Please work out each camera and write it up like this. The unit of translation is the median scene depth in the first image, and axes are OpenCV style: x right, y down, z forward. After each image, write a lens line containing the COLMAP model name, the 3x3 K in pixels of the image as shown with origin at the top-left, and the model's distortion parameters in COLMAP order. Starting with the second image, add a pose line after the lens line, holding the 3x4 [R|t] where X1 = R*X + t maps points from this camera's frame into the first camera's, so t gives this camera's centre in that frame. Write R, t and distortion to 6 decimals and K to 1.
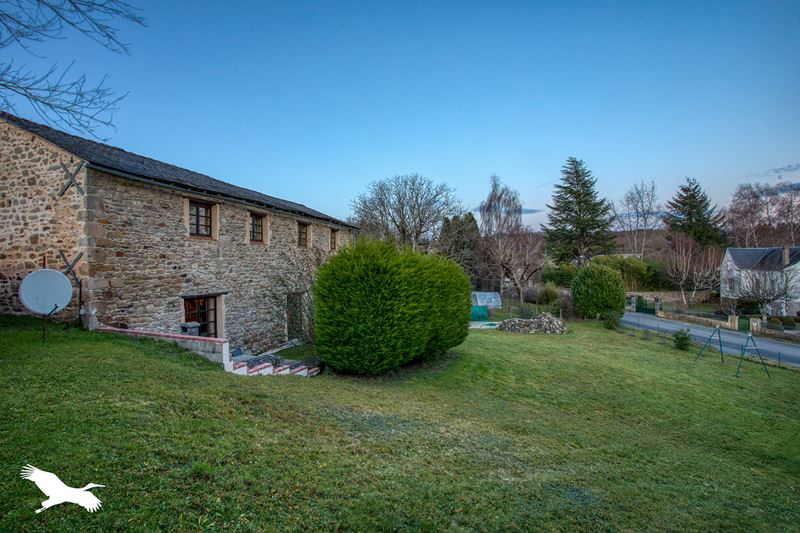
lens RADIAL K [[370.7, 0, 400.1], [0, 370.7, 267.6], [0, 0, 1]] dist [-0.013807, 0.000720]
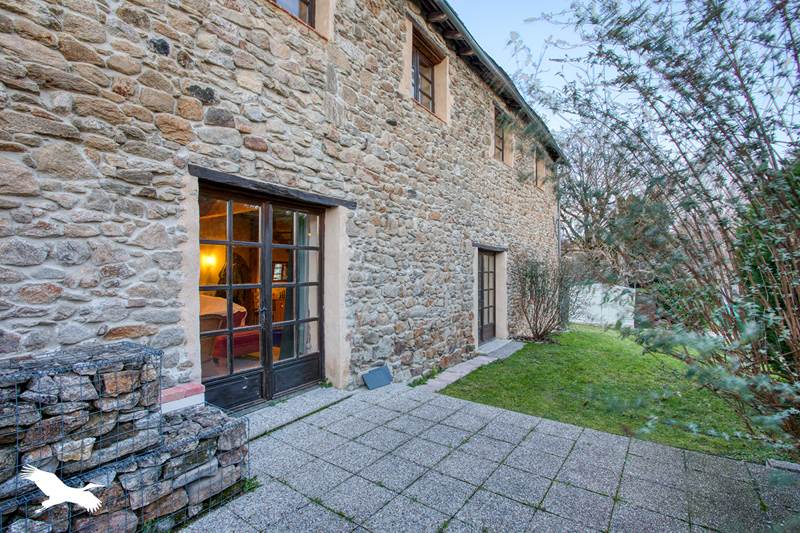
lens RADIAL K [[370.7, 0, 399.8], [0, 370.7, 266.5], [0, 0, 1]] dist [-0.013807, 0.000720]
pose [[0.939044, 0.019446, -0.343247, -0.313861], [-0.018012, 0.999811, 0.007364, 0.125865], [0.343325, -0.000732, 0.939216, 0.702561]]
